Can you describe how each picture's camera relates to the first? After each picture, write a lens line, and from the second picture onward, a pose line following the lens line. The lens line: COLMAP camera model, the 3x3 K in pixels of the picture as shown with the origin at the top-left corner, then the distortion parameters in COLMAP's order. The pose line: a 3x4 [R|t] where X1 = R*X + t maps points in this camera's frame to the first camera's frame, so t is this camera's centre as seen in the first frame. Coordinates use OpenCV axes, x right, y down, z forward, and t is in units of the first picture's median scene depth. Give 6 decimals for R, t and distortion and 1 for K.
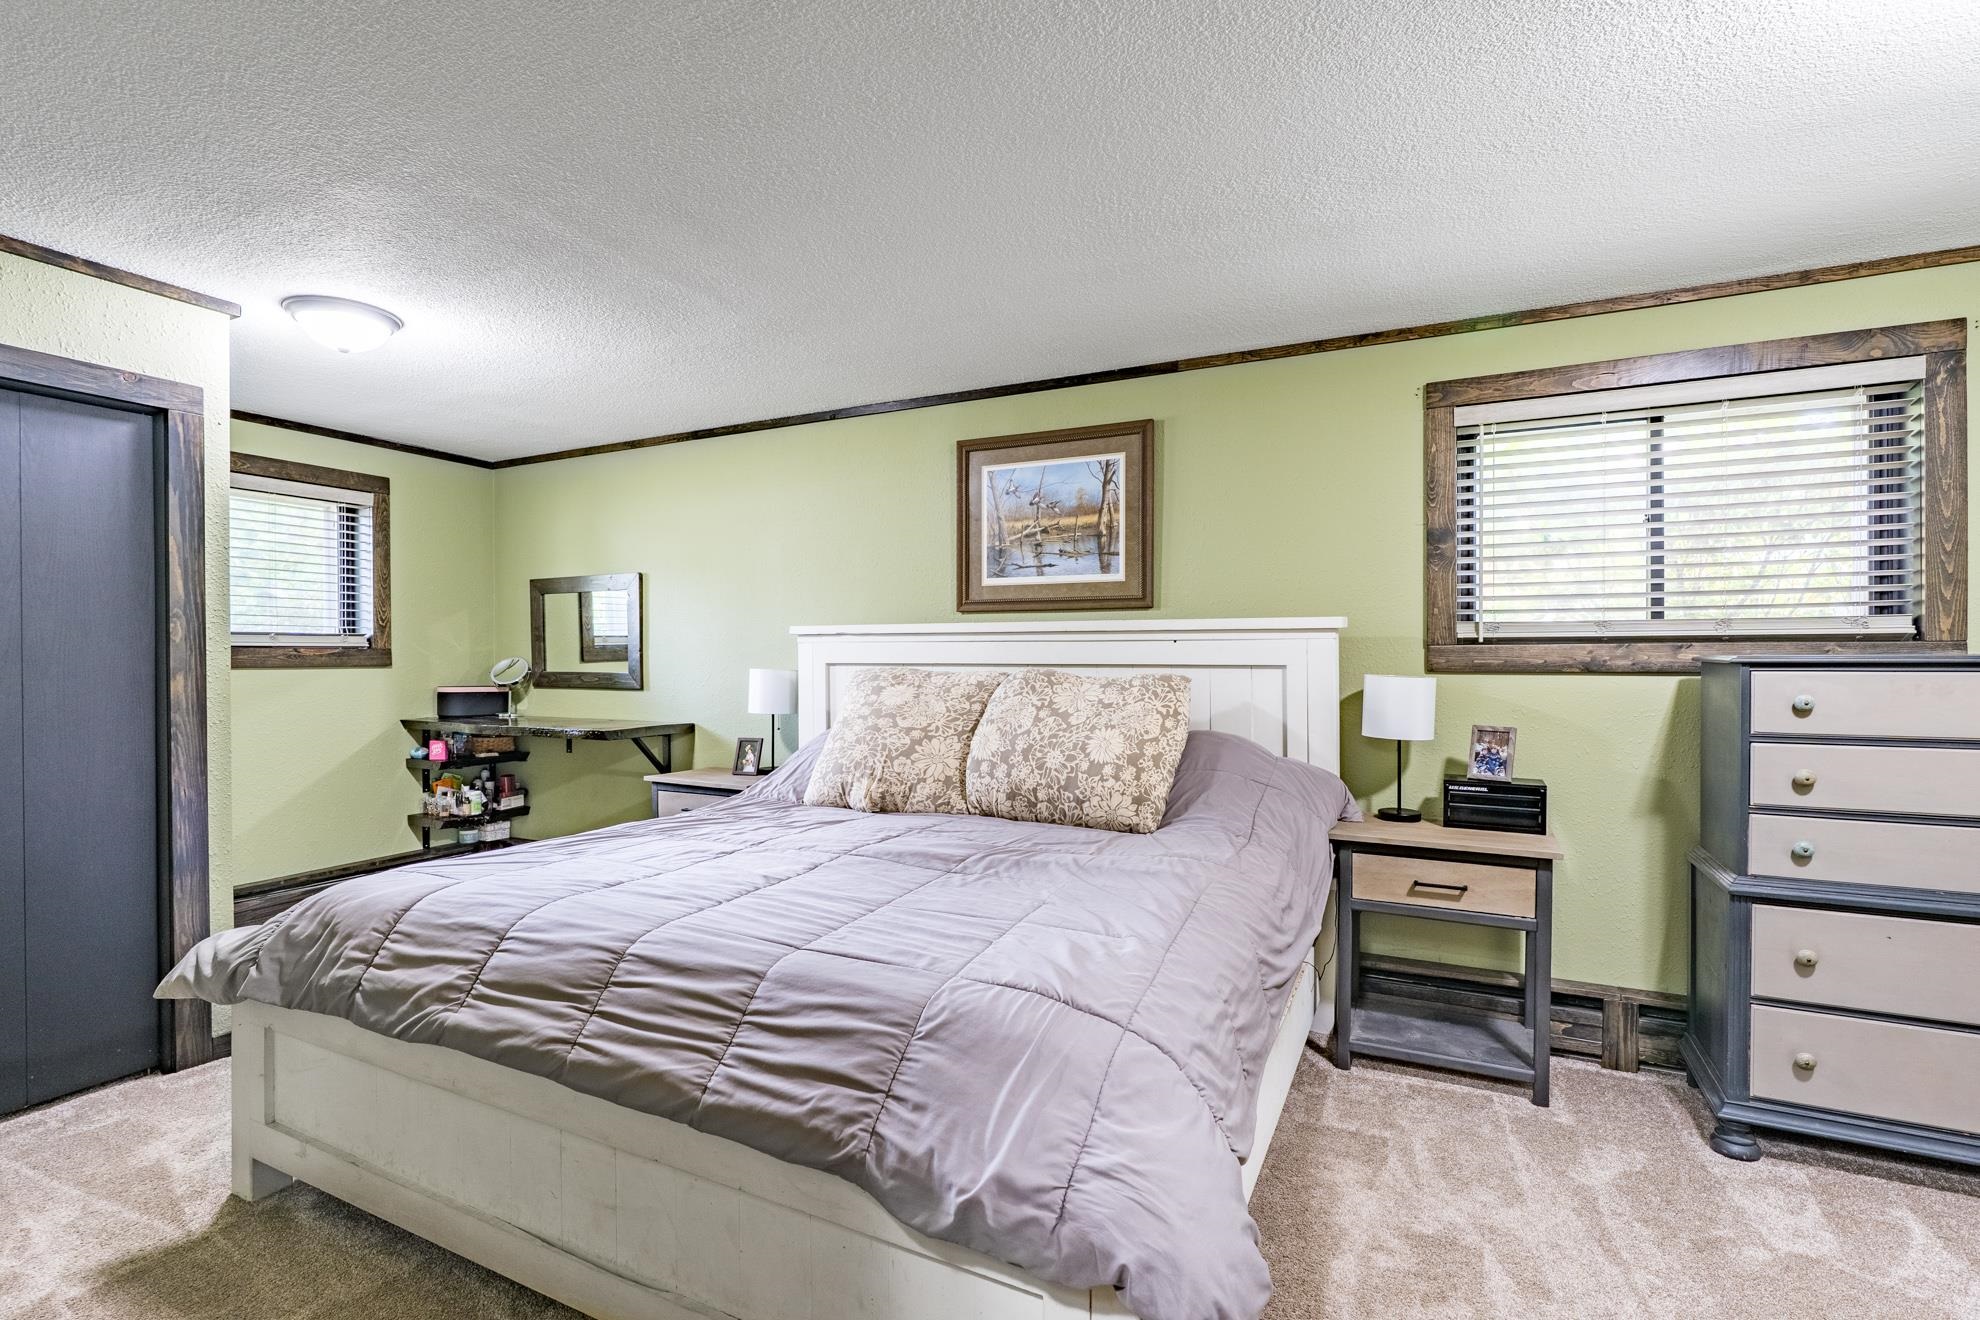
lens RADIAL K [[899.7, 0, 990.0], [0, 899.7, 660.0], [0, 0, 1]] dist [-0.005649, -0.000206]
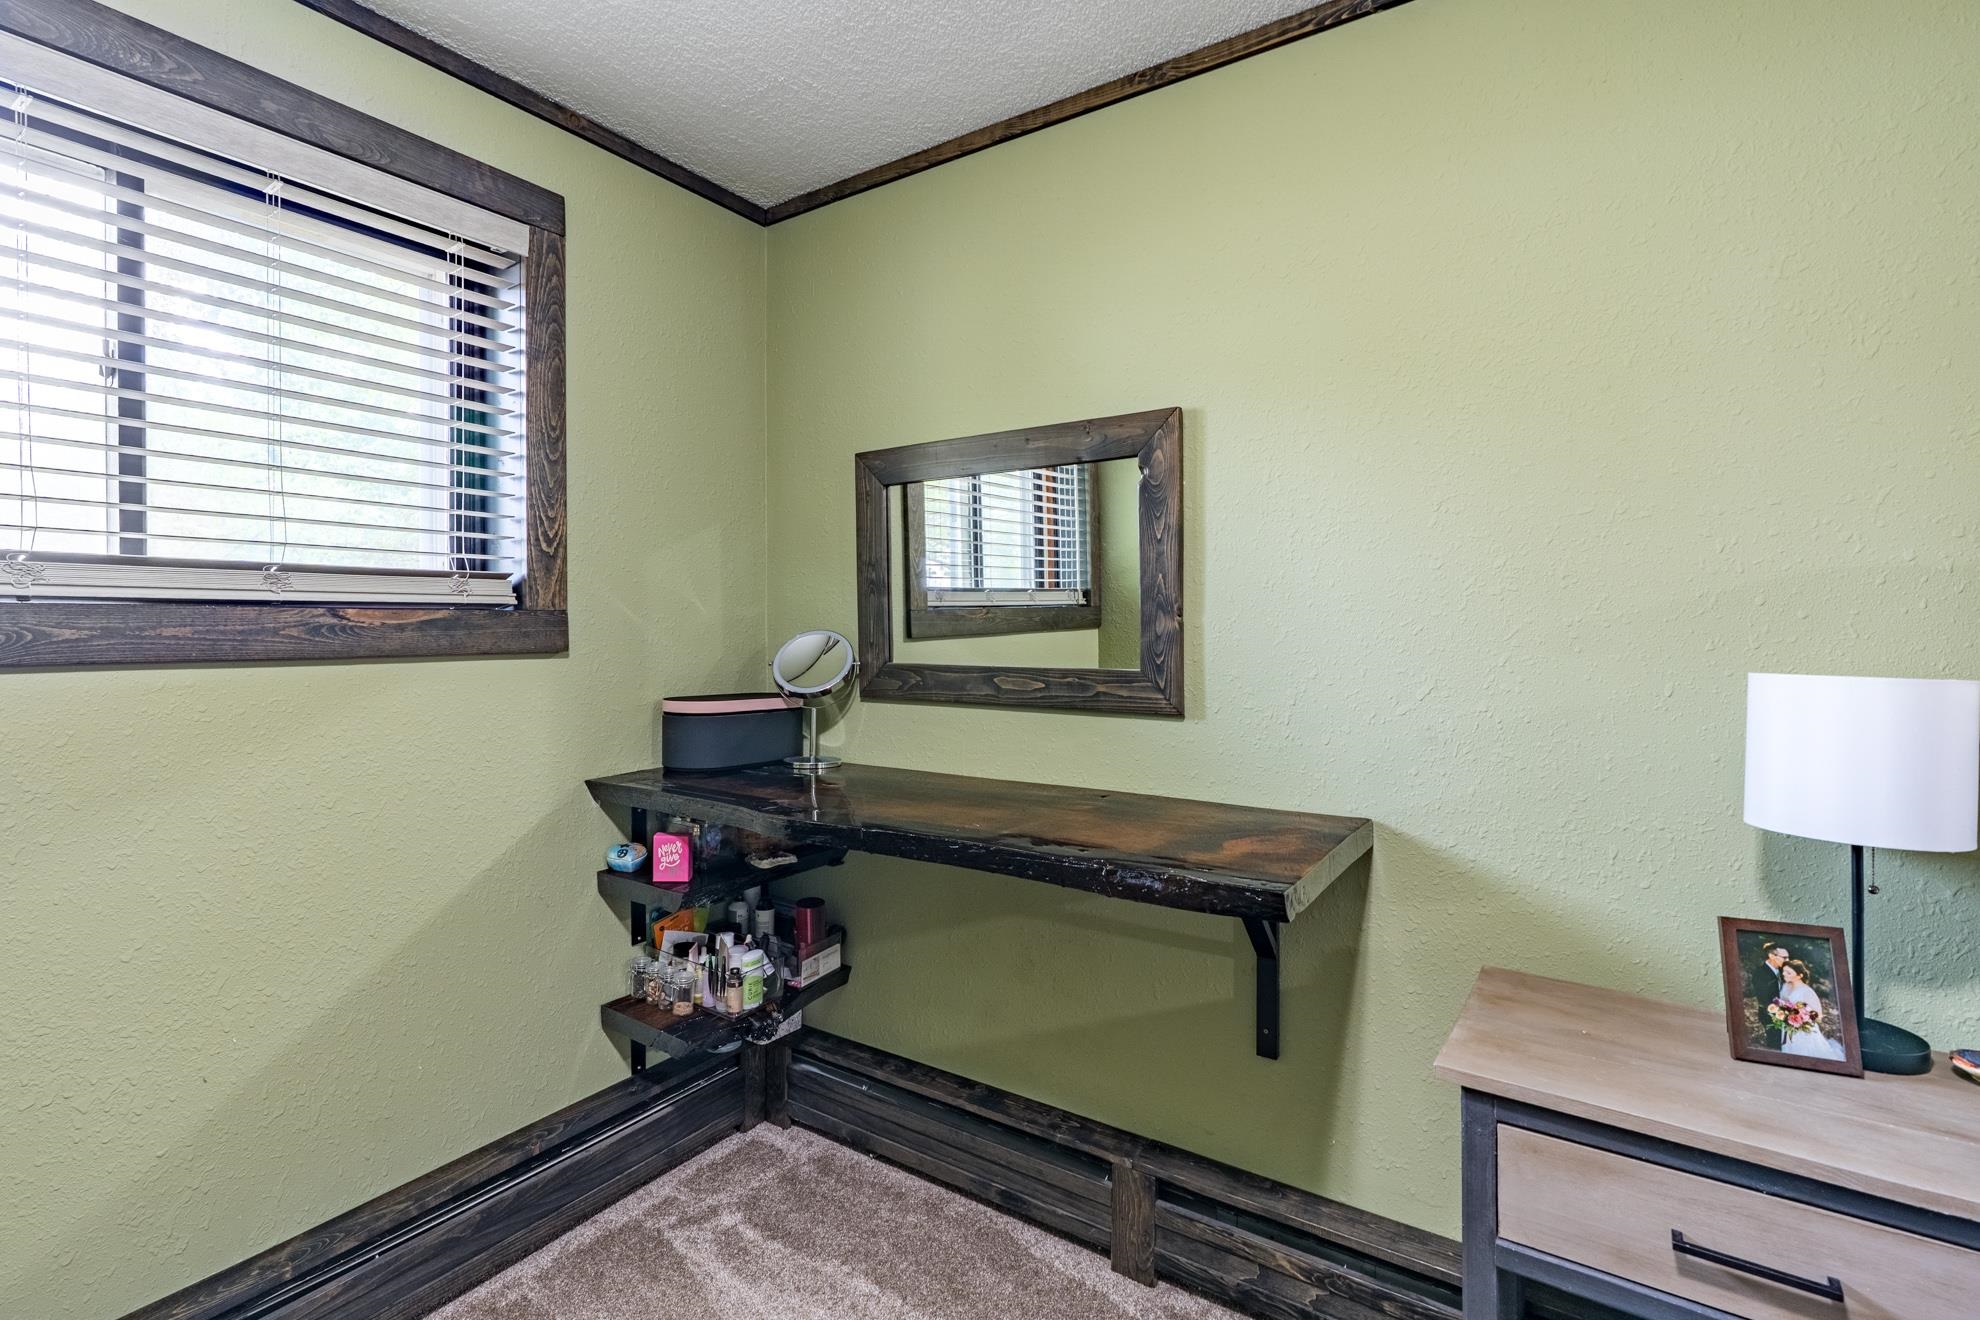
lens RADIAL K [[953.2, 0, 992.1], [0, 953.2, 626.3], [0, 0, 1]] dist [-0.011520, -0.000119]
pose [[0.989586, -0.000675, -0.143944, -0.403023], [-0.000035, 0.999988, -0.004932, -0.003057], [0.143946, 0.004886, 0.989573, 0.584149]]
